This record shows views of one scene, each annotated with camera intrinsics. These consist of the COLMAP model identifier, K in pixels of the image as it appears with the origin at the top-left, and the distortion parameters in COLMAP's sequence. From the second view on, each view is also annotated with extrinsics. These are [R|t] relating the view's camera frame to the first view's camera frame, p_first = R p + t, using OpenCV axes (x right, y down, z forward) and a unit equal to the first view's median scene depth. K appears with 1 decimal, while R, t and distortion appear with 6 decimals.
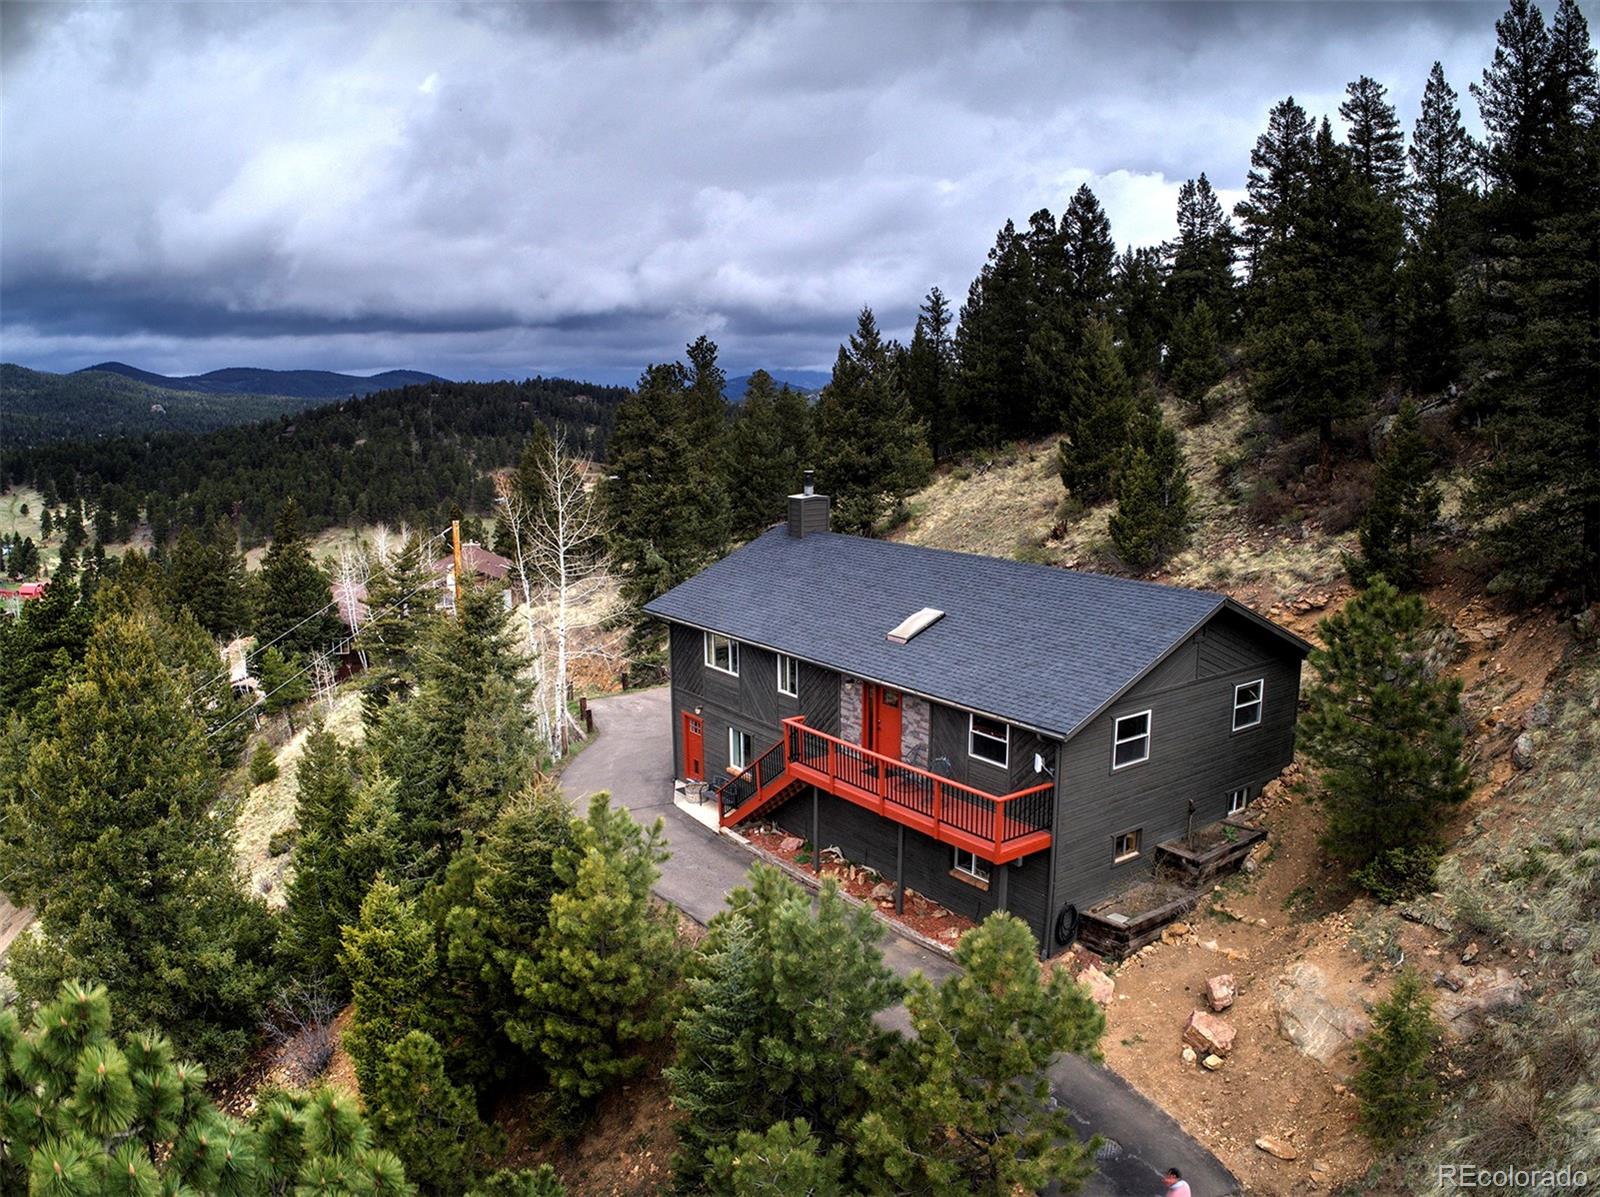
lens RADIAL K [[1211.8, 0, 800.0], [0, 1211.8, 598.5], [0, 0, 1]] dist [-0.256038, 0.072242]
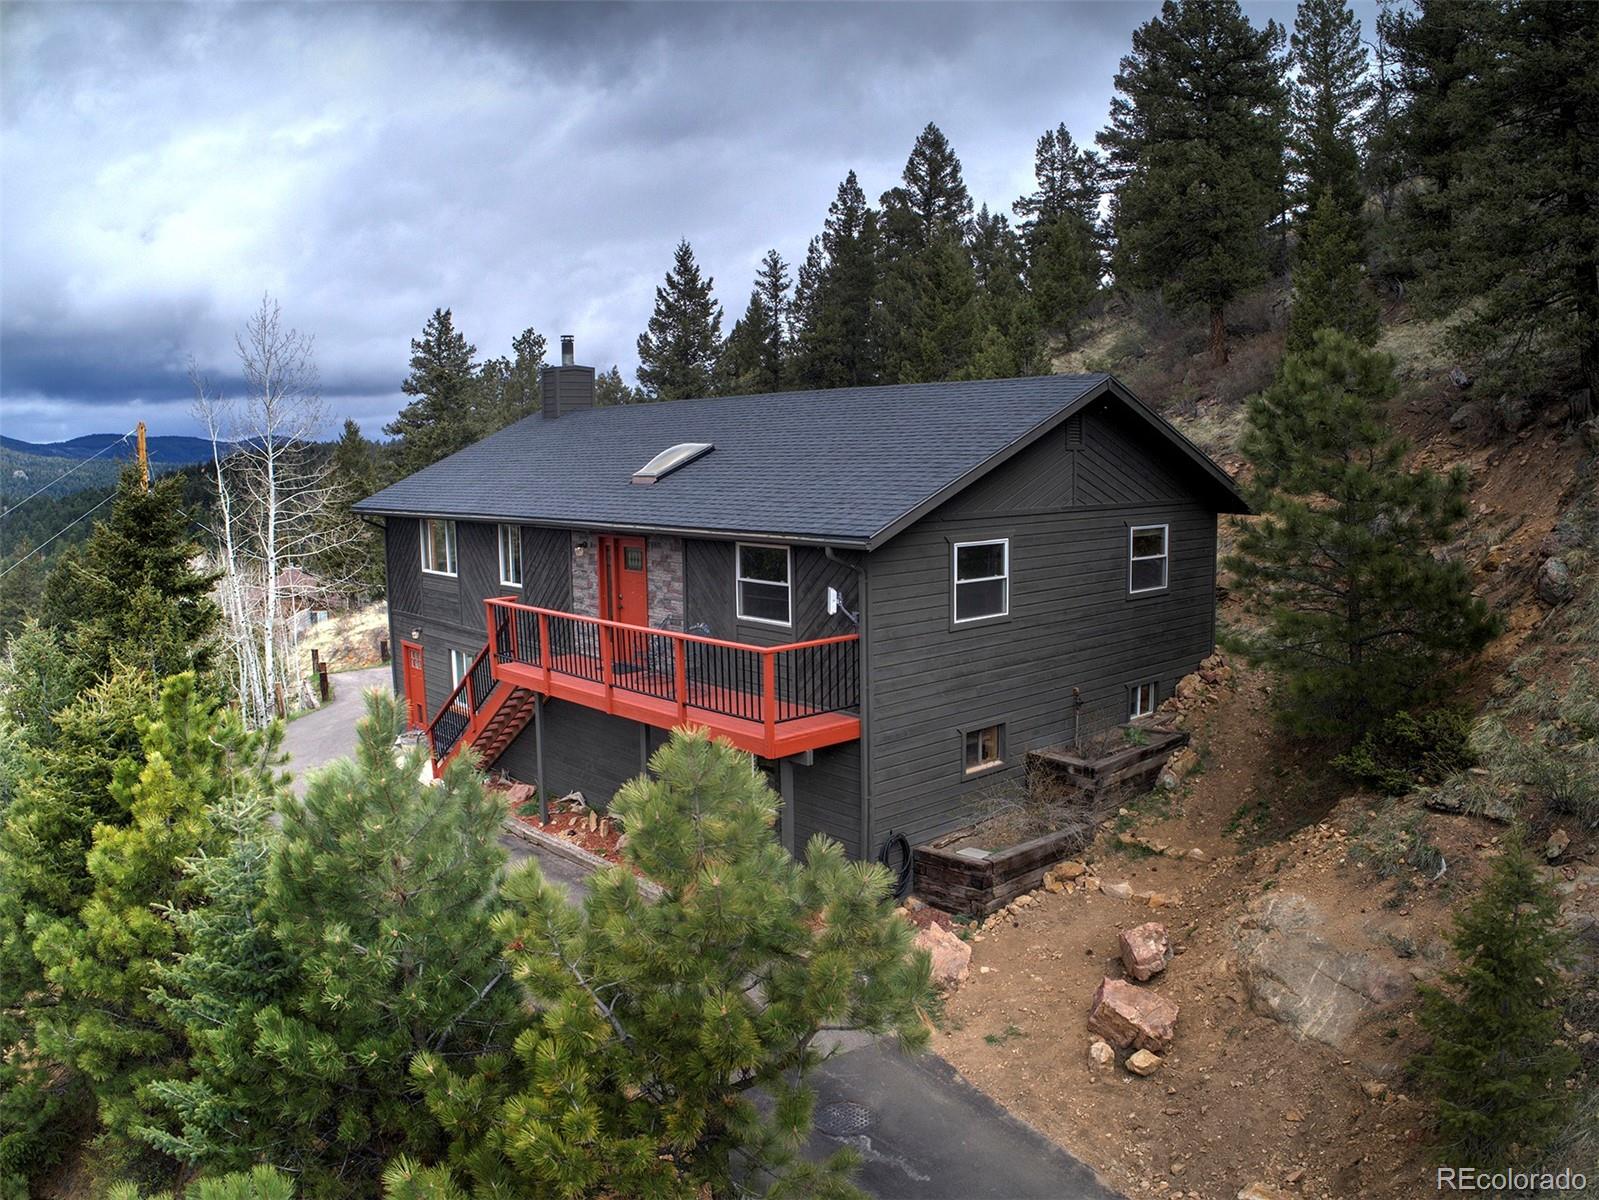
lens RADIAL K [[1211.1, 0, 799.5], [0, 1211.1, 600.0], [0, 0, 1]] dist [-0.256038, 0.072242]
pose [[0.994407, -0.024237, 0.102793, 0.109921], [0.029236, 0.998448, -0.047400, 0.159007], [-0.101484, 0.050141, 0.993573, 0.342332]]
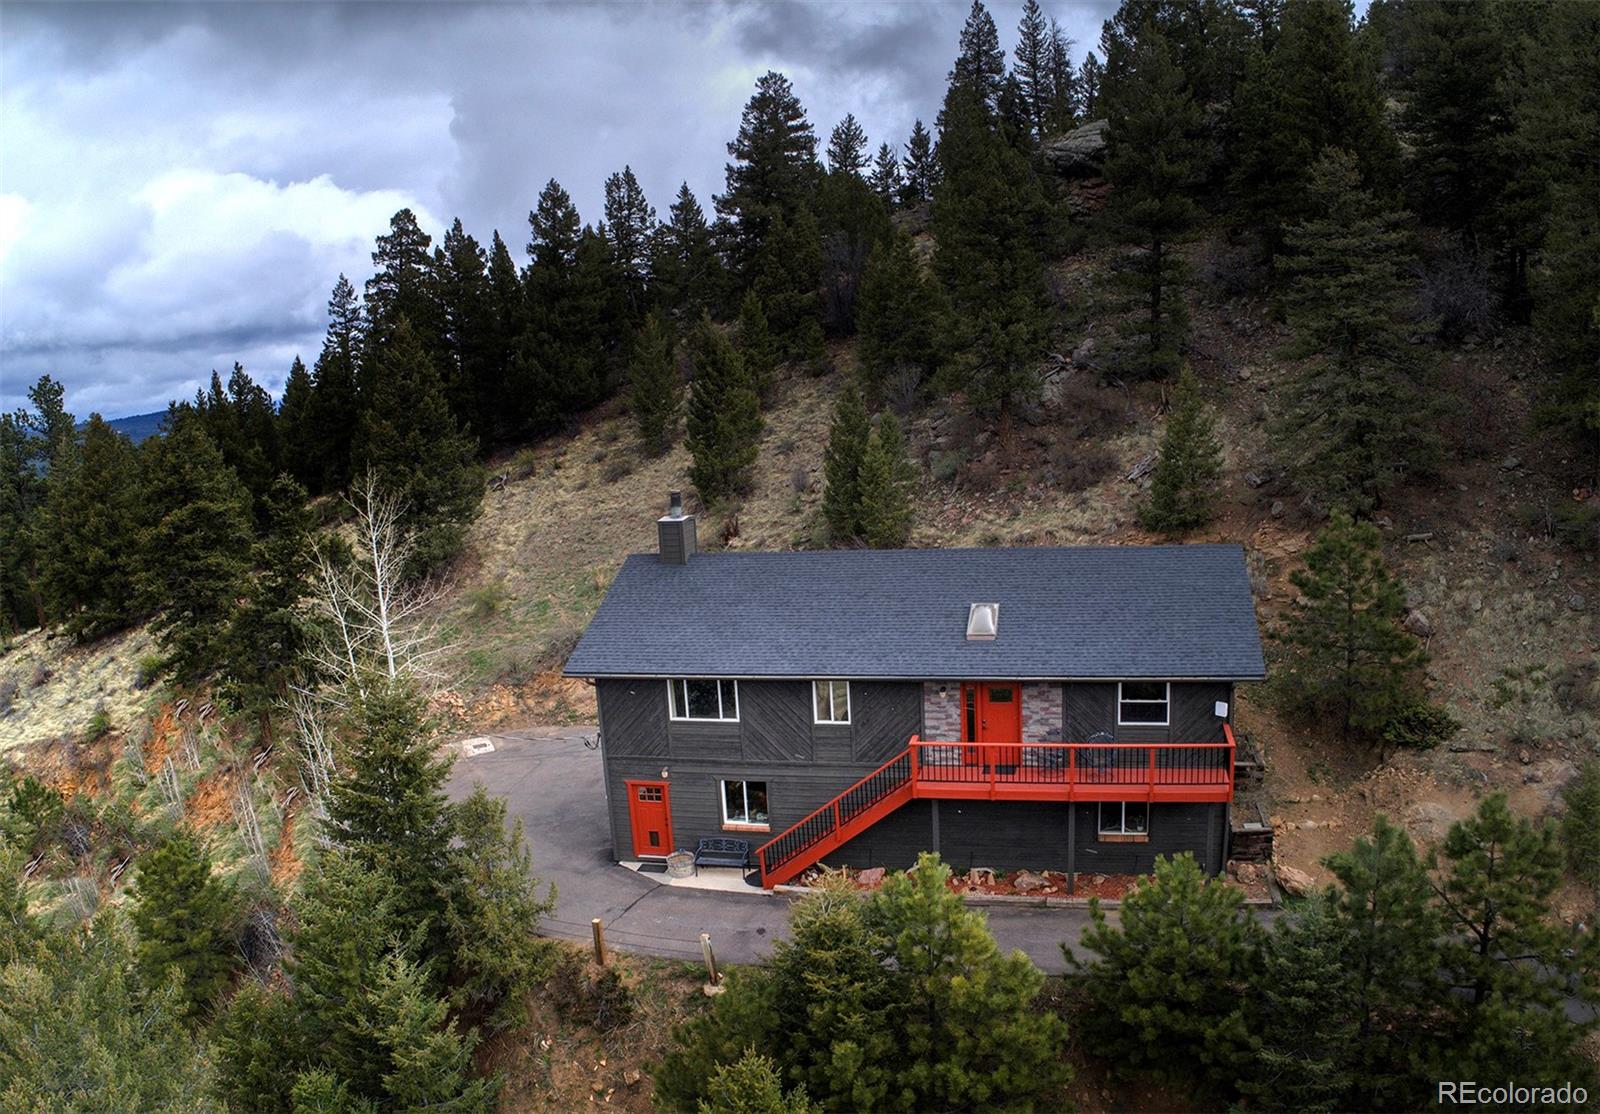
lens RADIAL K [[1233.6, 0, 800.1], [0, 1233.6, 584.8], [0, 0, 1]] dist [-0.238094, 0.051169]
pose [[0.760110, -0.155094, 0.631014, -0.768951], [0.165032, 0.985333, 0.043385, -0.090264], [-0.628488, 0.071160, 0.774557, 0.340324]]
